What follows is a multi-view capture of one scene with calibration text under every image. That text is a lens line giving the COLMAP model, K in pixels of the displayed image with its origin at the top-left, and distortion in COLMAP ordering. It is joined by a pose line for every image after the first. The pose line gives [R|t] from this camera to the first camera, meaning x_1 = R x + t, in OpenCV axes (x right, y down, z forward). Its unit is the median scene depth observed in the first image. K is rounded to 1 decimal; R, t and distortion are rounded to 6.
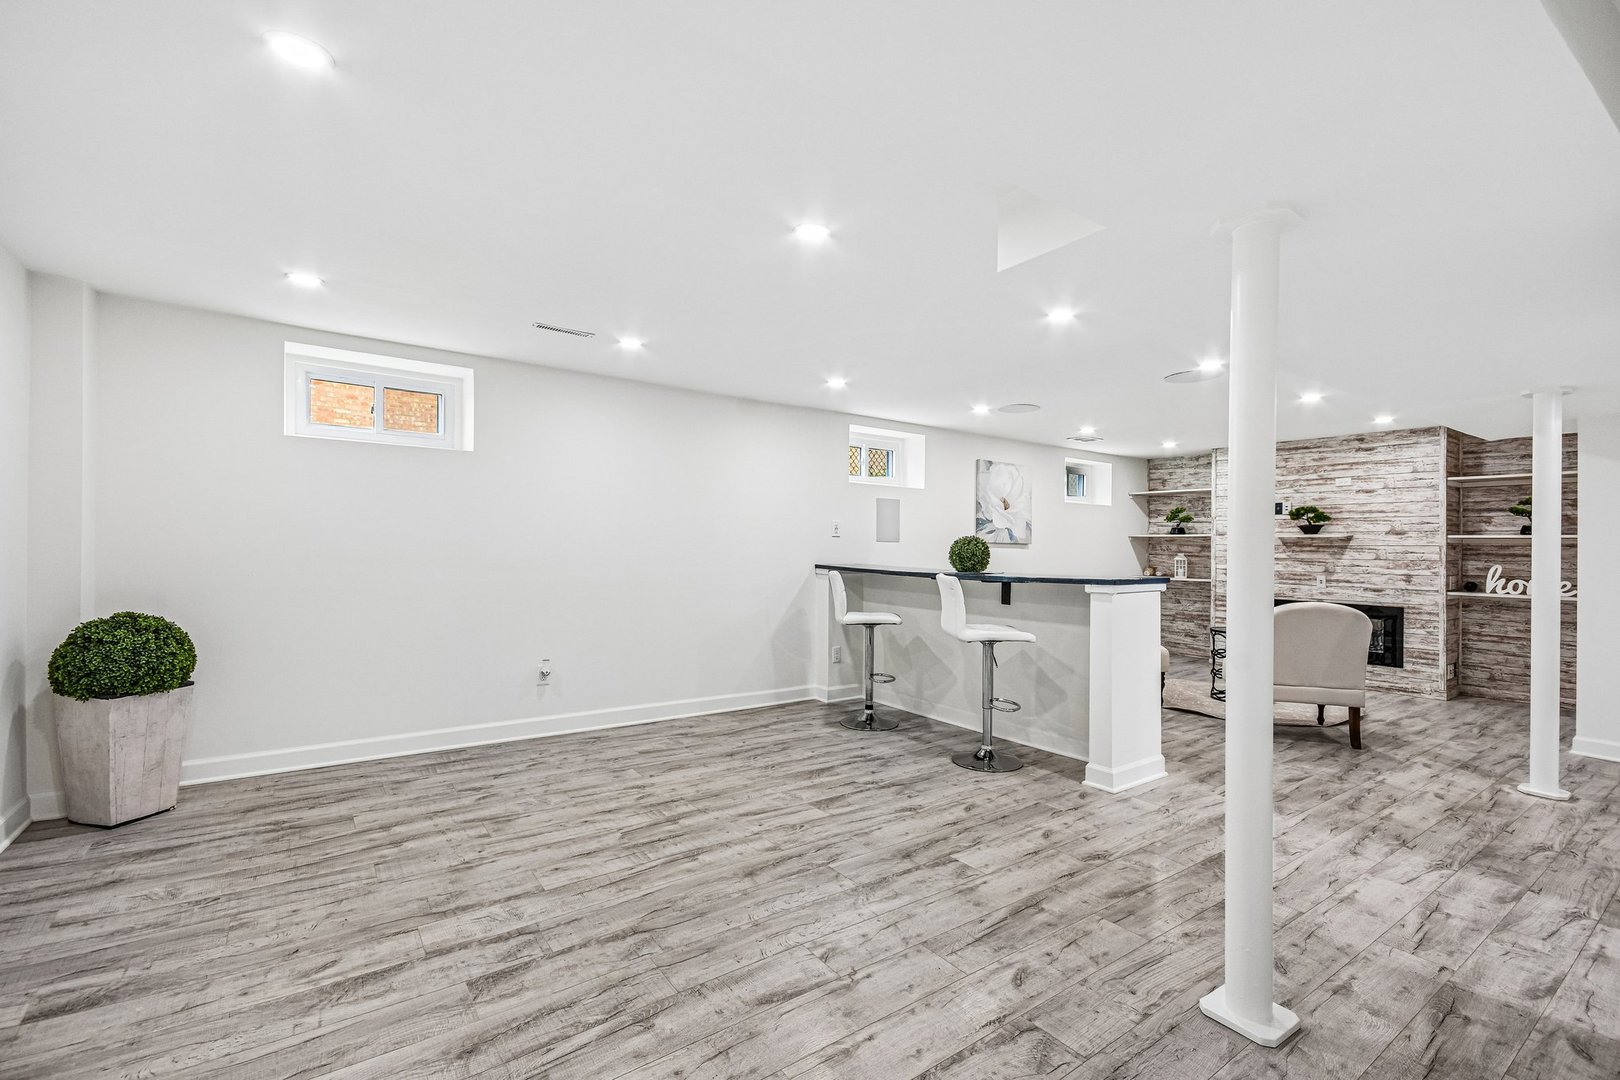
lens RADIAL K [[722.9, 0, 810.0], [0, 722.9, 540.0], [0, 0, 1]] dist [0.001012, -0.000393]
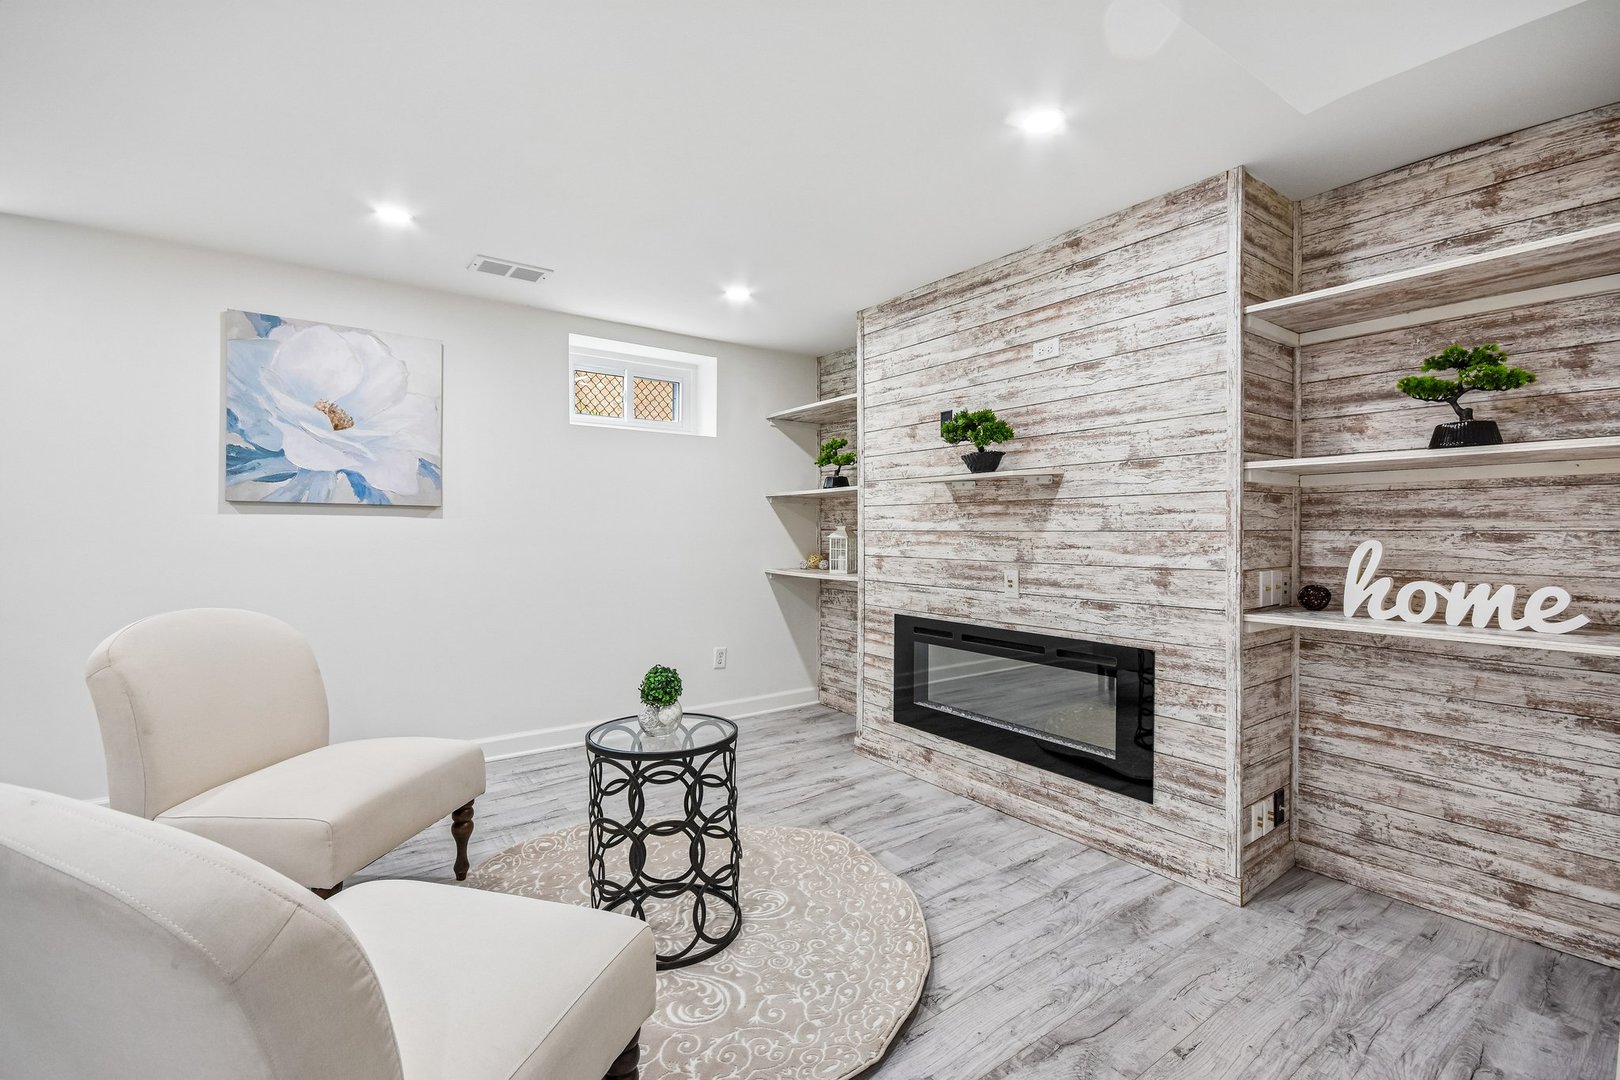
lens RADIAL K [[740.5, 0, 817.7], [0, 740.5, 534.6], [0, 0, 1]] dist [-0.004632, 0.000034]
pose [[0.999812, -0.009693, 0.016781, 0.639623], [0.009467, 0.999864, 0.013469, 0.023003], [-0.016909, -0.013308, 0.999768, 0.608246]]
